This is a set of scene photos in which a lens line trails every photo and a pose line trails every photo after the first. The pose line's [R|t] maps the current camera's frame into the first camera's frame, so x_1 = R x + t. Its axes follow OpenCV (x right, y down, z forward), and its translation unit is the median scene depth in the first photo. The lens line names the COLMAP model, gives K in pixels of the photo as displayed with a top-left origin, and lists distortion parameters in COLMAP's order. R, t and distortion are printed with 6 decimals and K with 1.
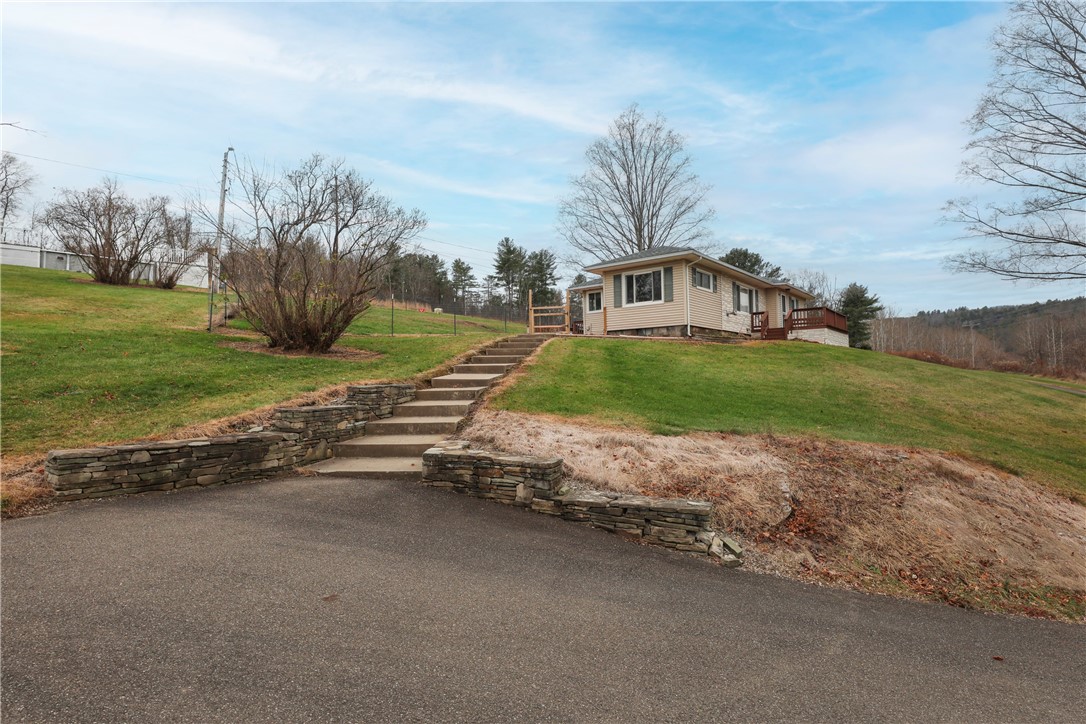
lens RADIAL K [[593.9, 0, 541.6], [0, 593.9, 363.6], [0, 0, 1]] dist [0.000373, -0.000010]
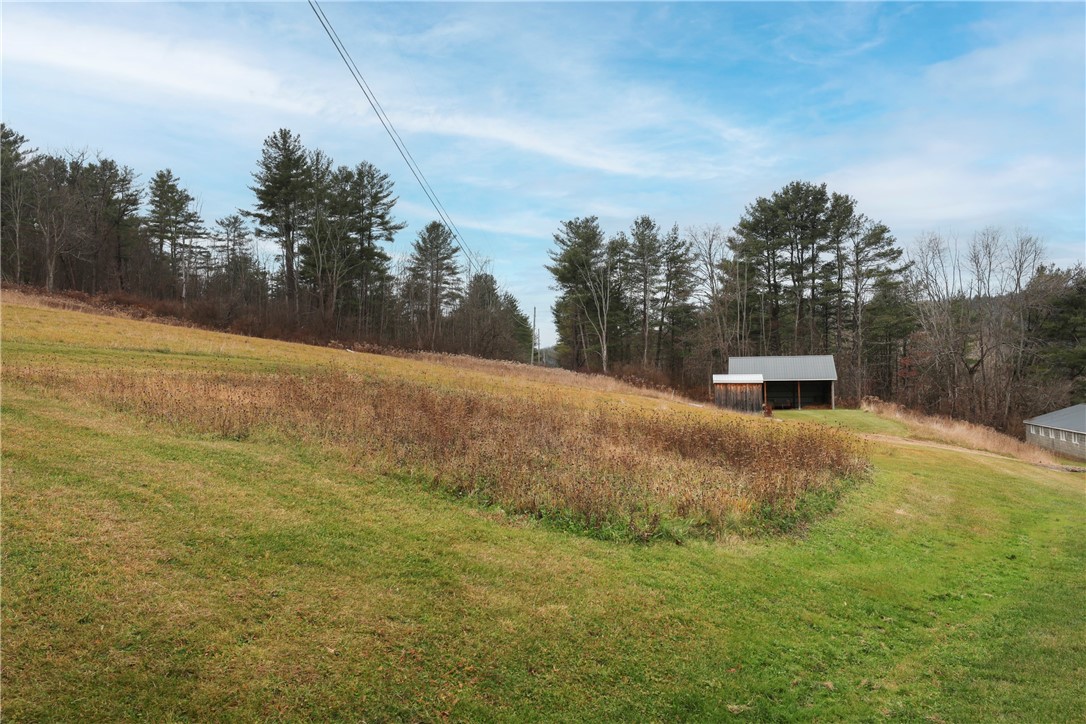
lens RADIAL K [[846.4, 0, 545.9], [0, 846.4, 359.9], [0, 0, 1]] dist [0.008226, 0.000841]
pose [[0.955200, 0.016395, 0.295506, -0.054748], [-0.013618, 0.999842, -0.011451, -0.030500], [-0.295647, 0.006914, 0.955272, 0.313415]]
